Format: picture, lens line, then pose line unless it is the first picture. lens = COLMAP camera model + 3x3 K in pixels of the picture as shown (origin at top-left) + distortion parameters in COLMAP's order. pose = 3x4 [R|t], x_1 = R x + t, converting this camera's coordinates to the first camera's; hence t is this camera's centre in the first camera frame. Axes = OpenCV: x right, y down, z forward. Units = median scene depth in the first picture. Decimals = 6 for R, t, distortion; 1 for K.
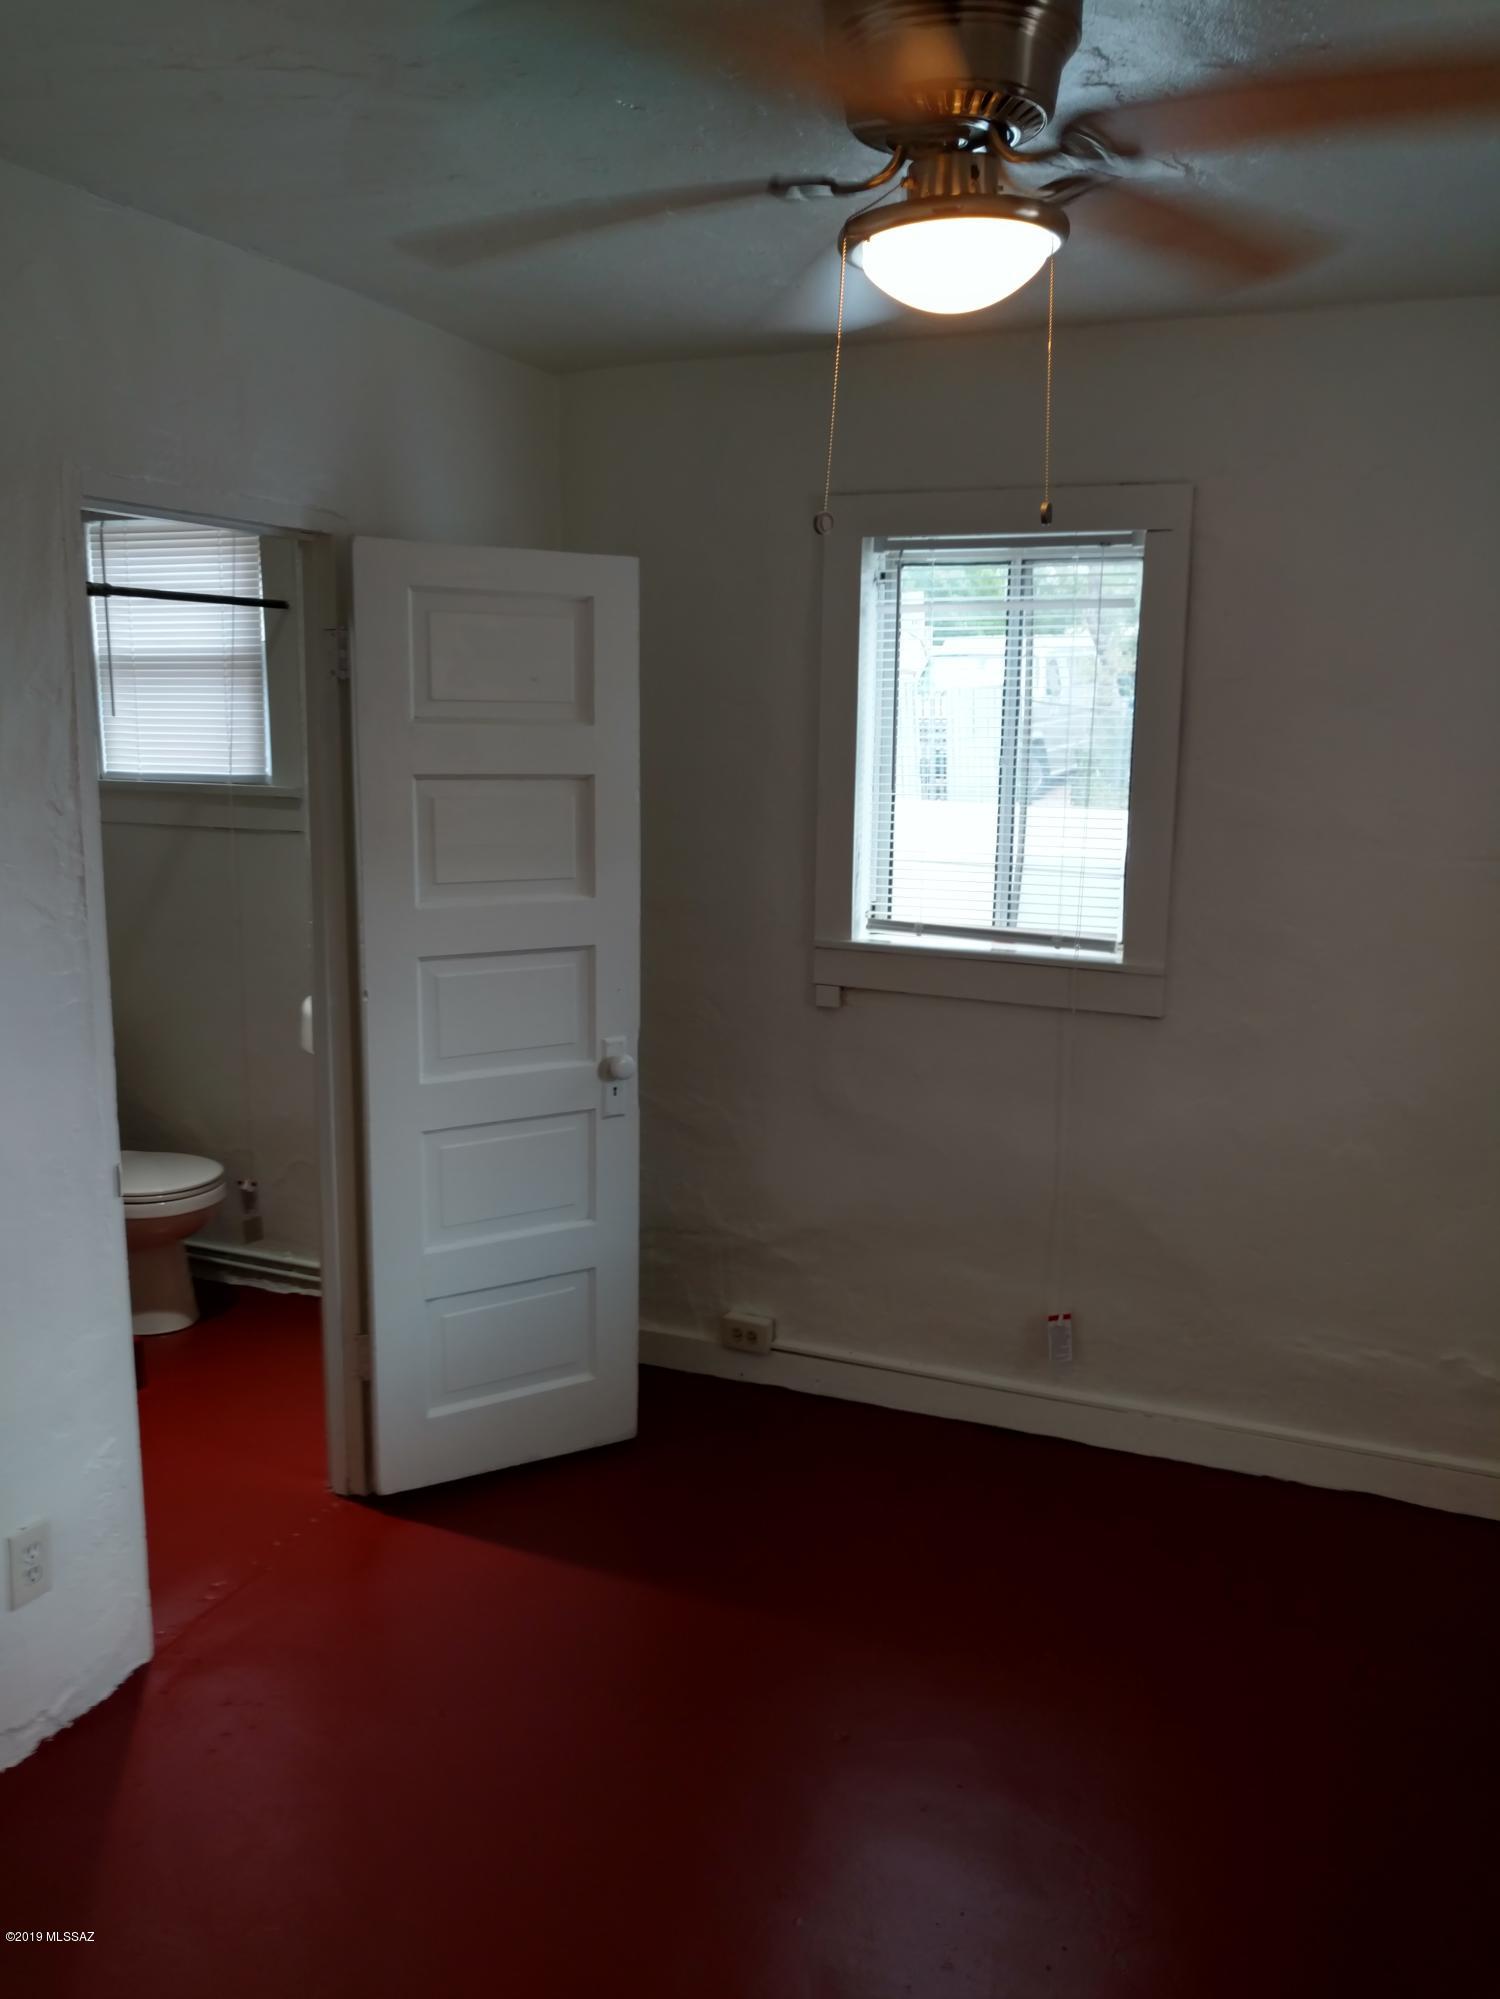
lens RADIAL K [[1555.4, 0, 750.0], [0, 1555.4, 999.5], [0, 0, 1]] dist [-0.006375, -0.002307]
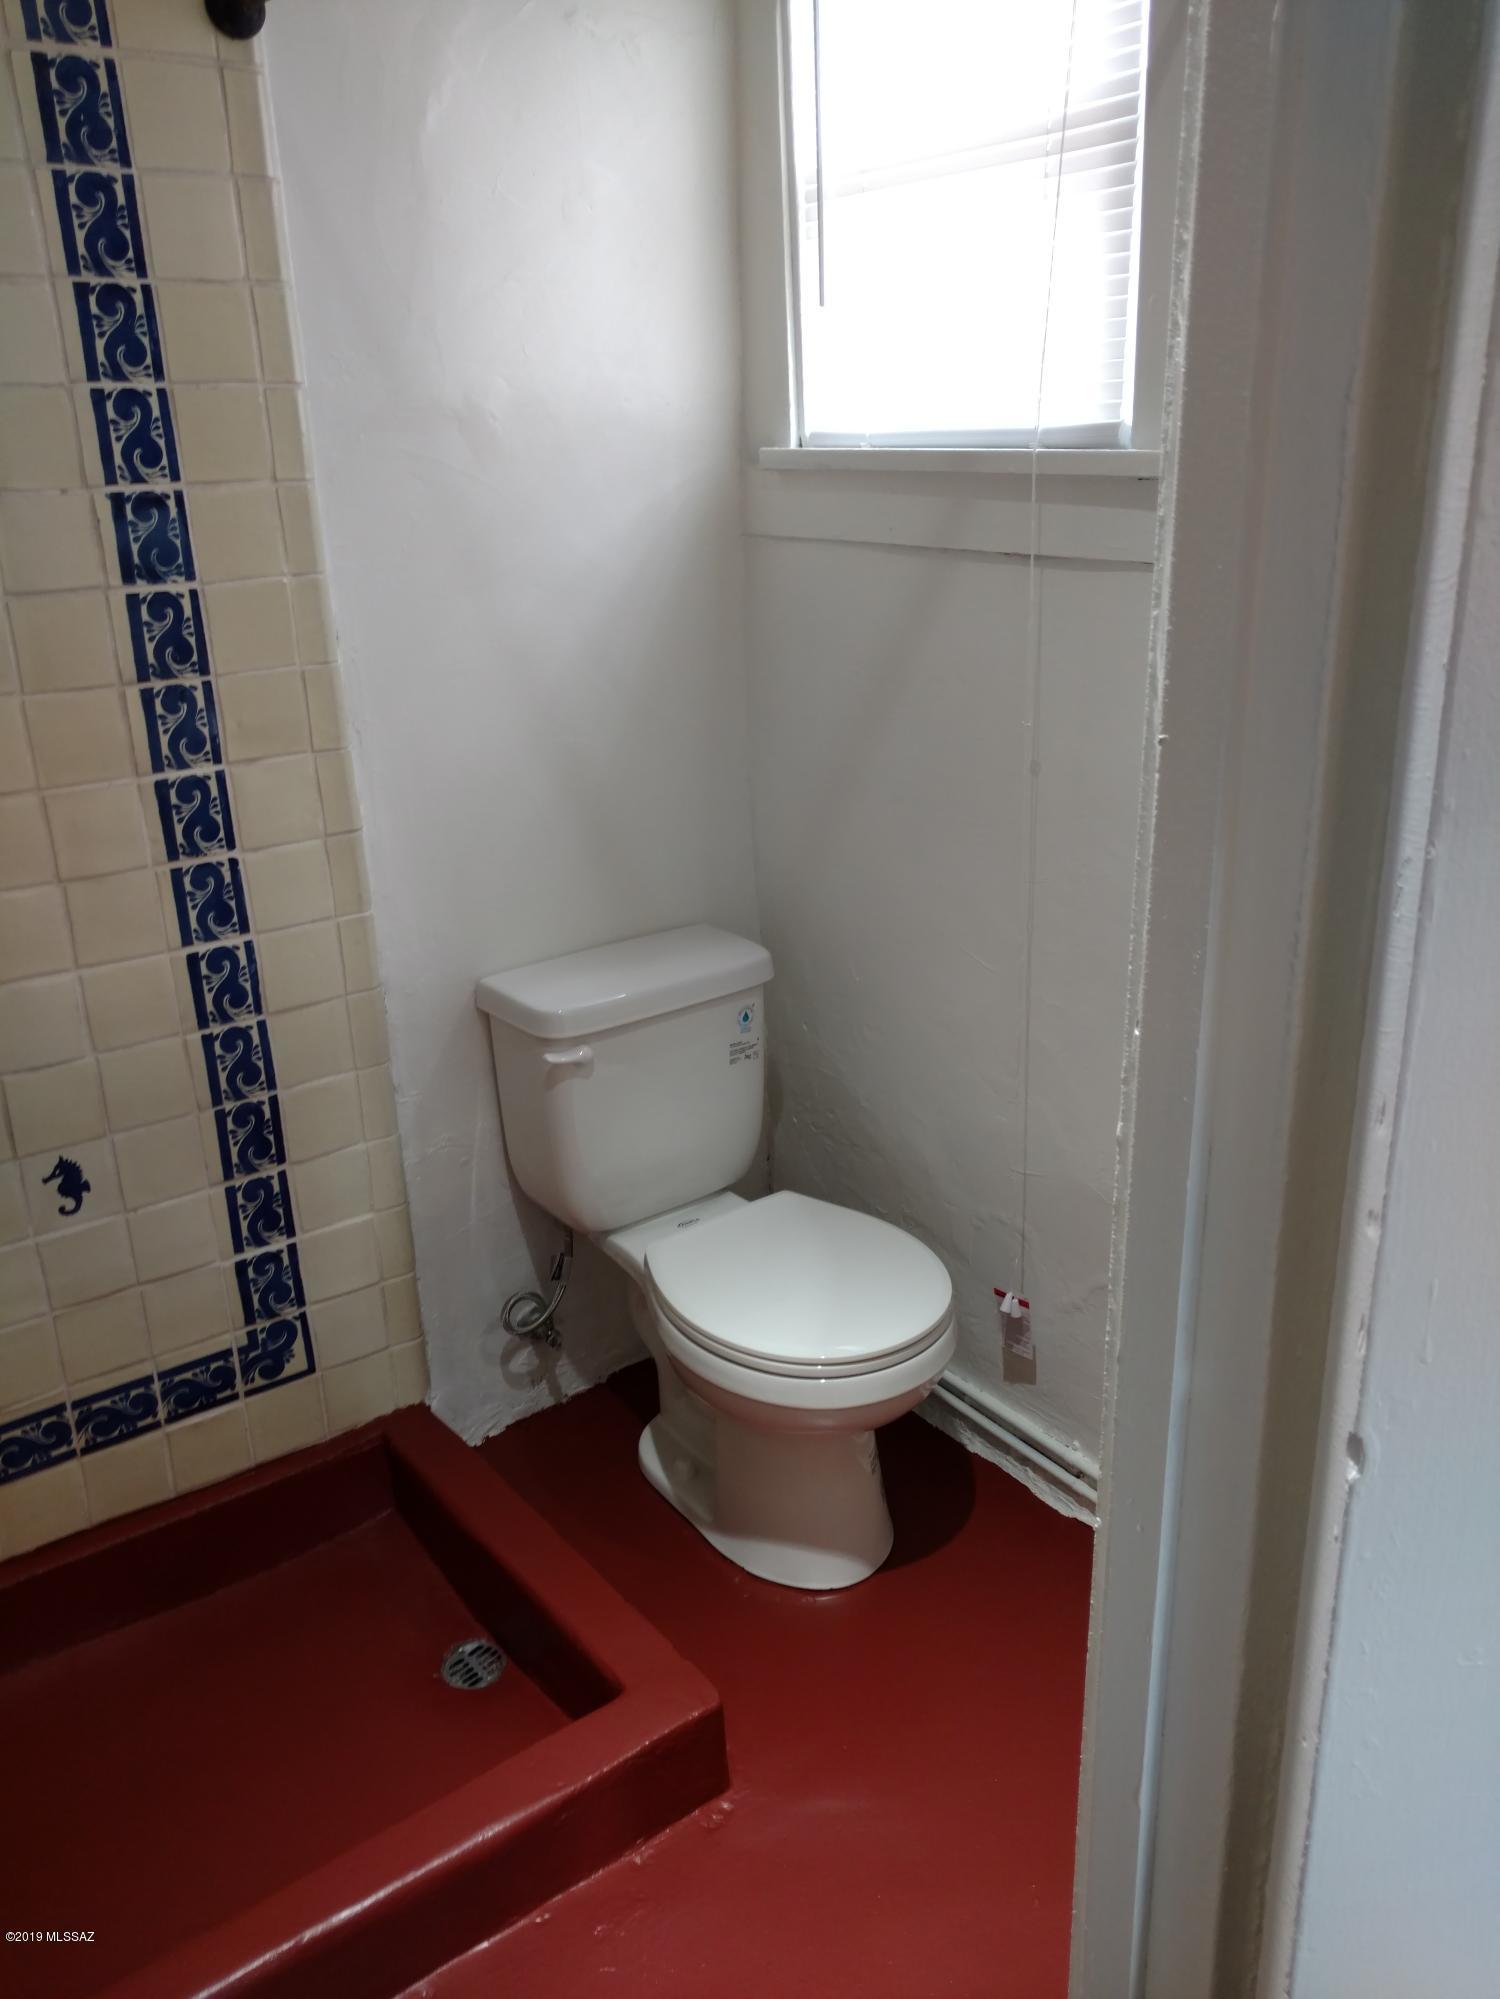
lens RADIAL K [[1555.4, 0, 750.0], [0, 1555.4, 999.5], [0, 0, 1]] dist [-0.006375, -0.002307]
pose [[0.867379, 0.132721, -0.479624, -0.172208], [-0.043162, 0.980212, 0.193187, -0.066383], [0.495773, -0.146865, 0.855944, 0.553095]]
